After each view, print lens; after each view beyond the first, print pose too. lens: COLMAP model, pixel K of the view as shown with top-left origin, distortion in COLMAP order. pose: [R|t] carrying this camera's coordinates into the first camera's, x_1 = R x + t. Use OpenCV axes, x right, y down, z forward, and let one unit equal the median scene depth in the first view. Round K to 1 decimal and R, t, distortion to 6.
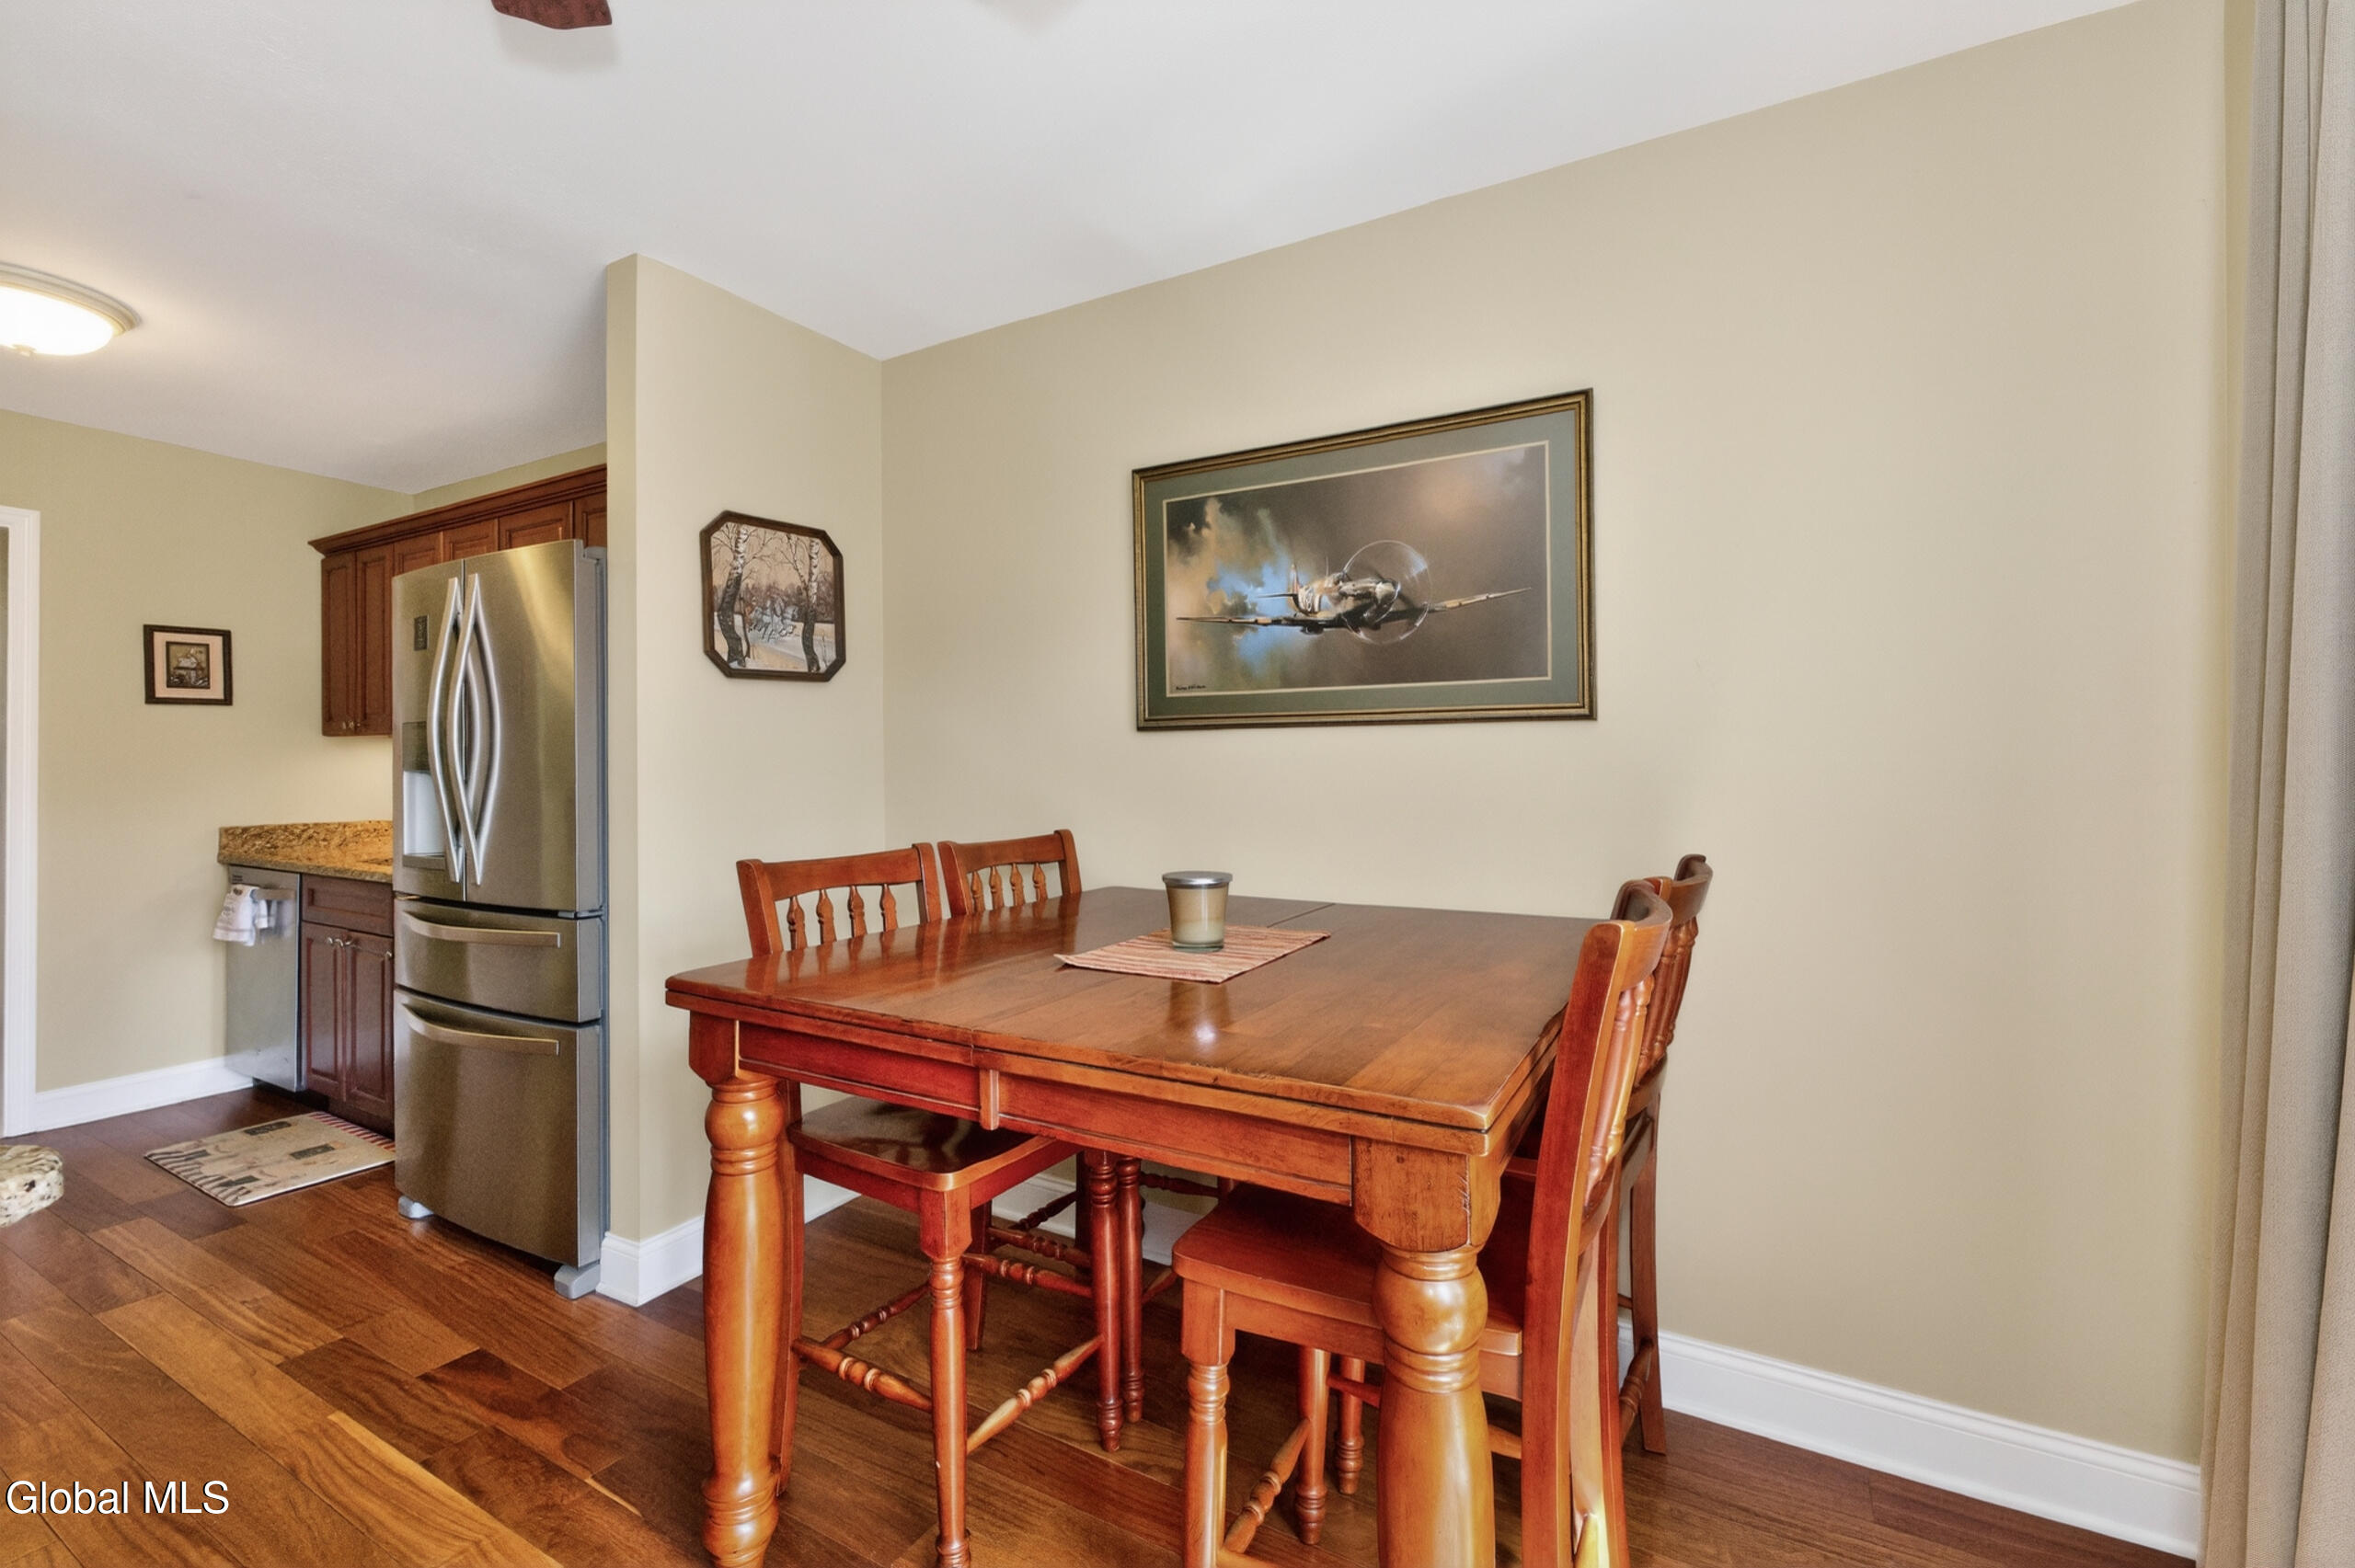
lens RADIAL K [[1001.8, 0, 1190.5], [0, 1001.8, 761.5], [0, 0, 1]] dist [-0.002700, -0.000171]
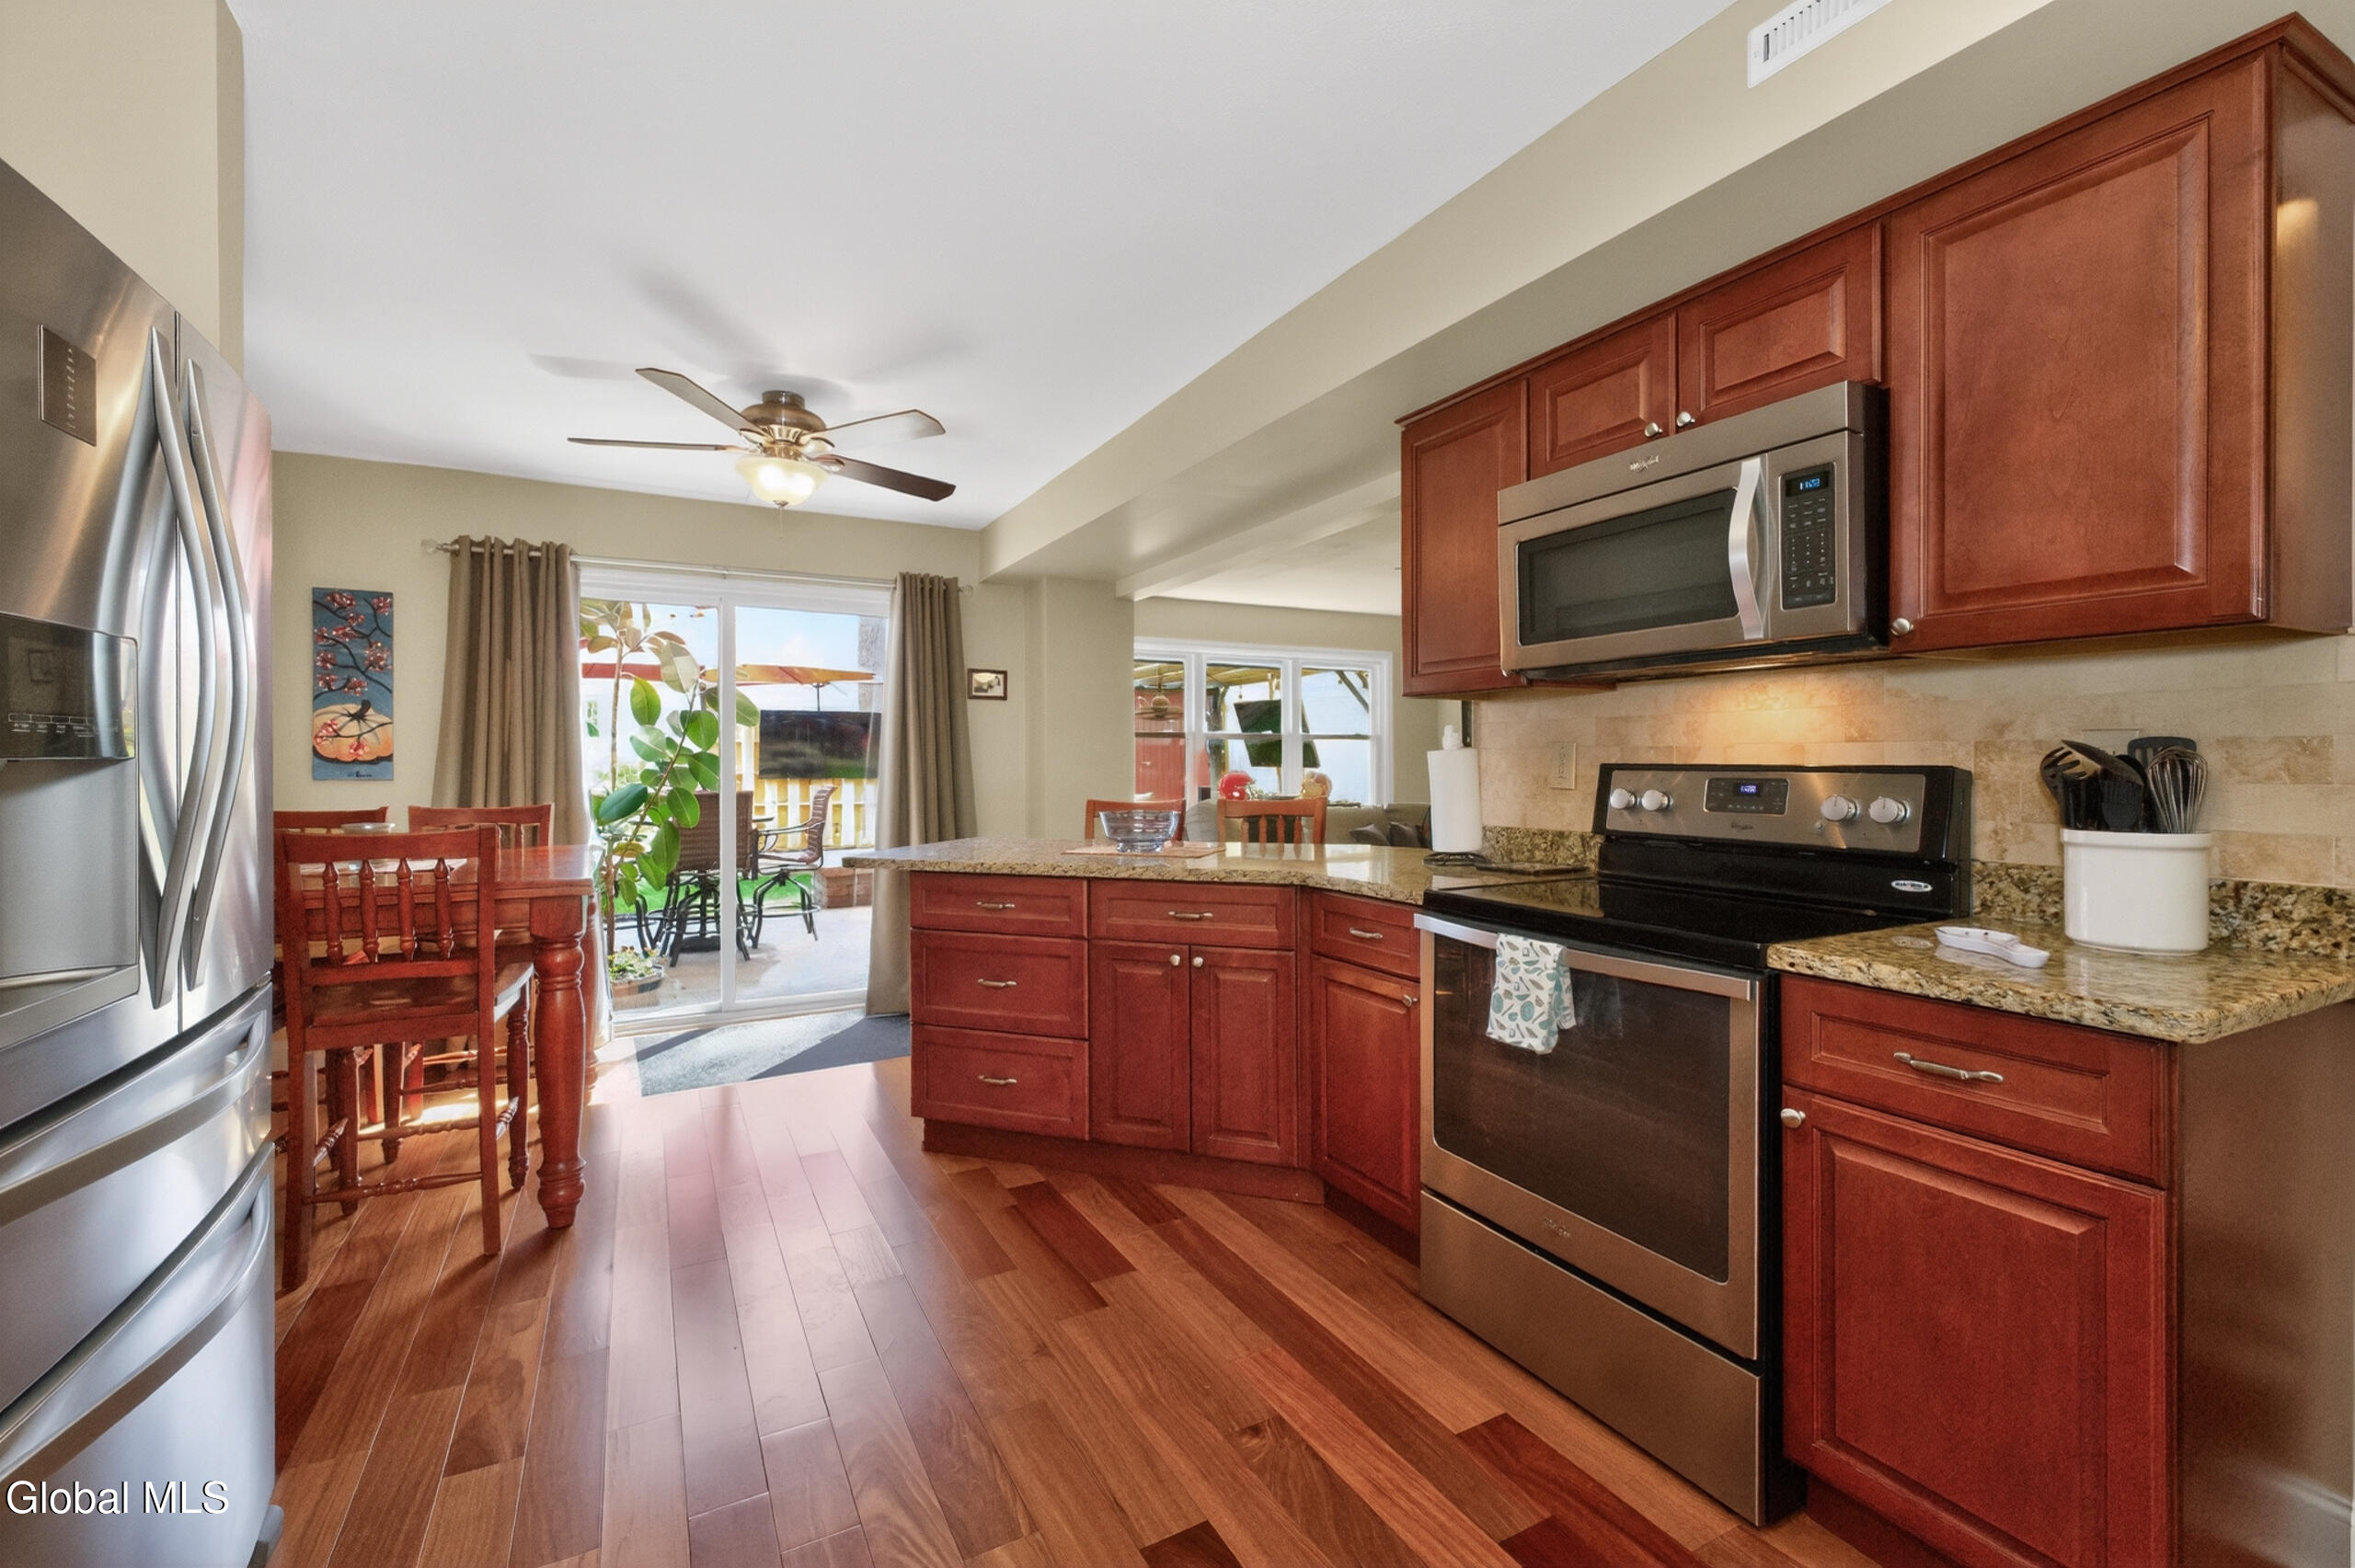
lens RADIAL K [[1001.8, 0, 1174.1], [0, 1001.8, 775.6], [0, 0, 1]] dist [-0.002700, -0.000171]
pose [[-0.844859, -0.002621, 0.534982, -1.389129], [0.002581, 0.999956, 0.008975, 0.013592], [-0.534983, 0.008963, -0.844815, 1.153951]]
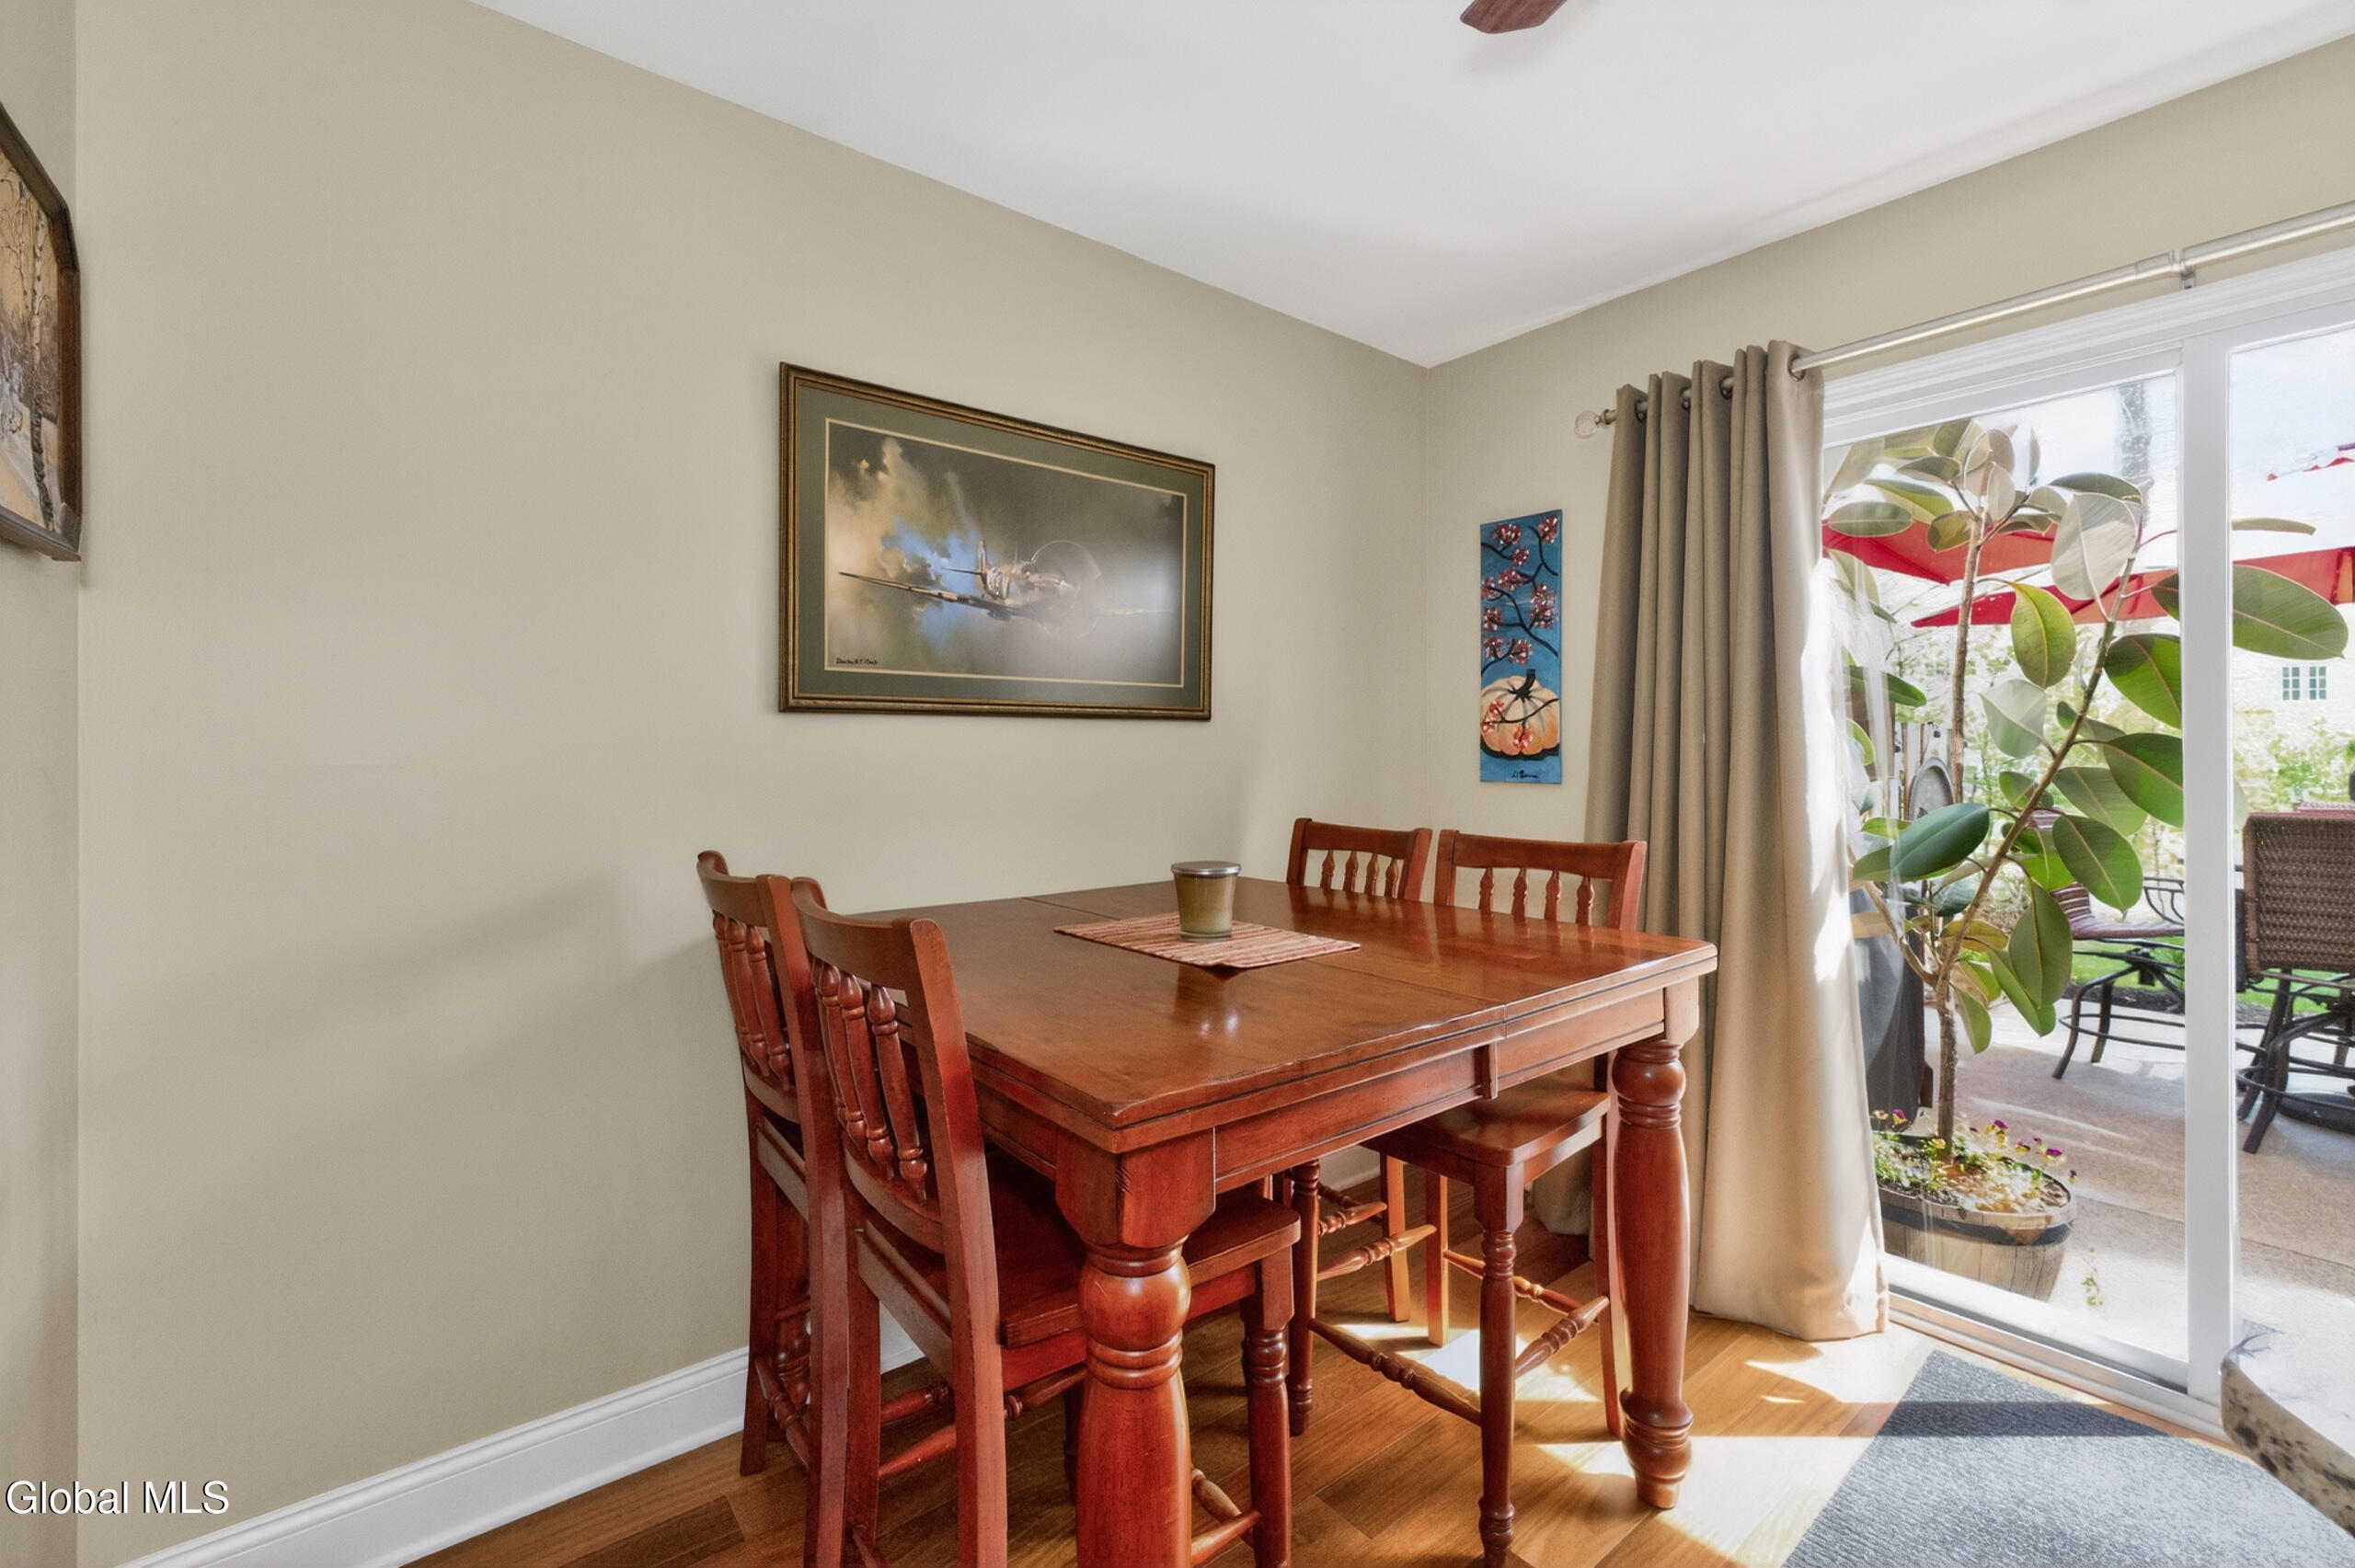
lens RADIAL K [[1001.8, 0, 1181.8], [0, 1001.8, 748.9], [0, 0, 1]] dist [-0.002700, -0.000171]
pose [[0.369693, 0.008341, 0.929117, -0.637217], [0.000150, 0.999959, -0.009037, 0.004136], [-0.929154, 0.003480, 0.369677, 0.445107]]
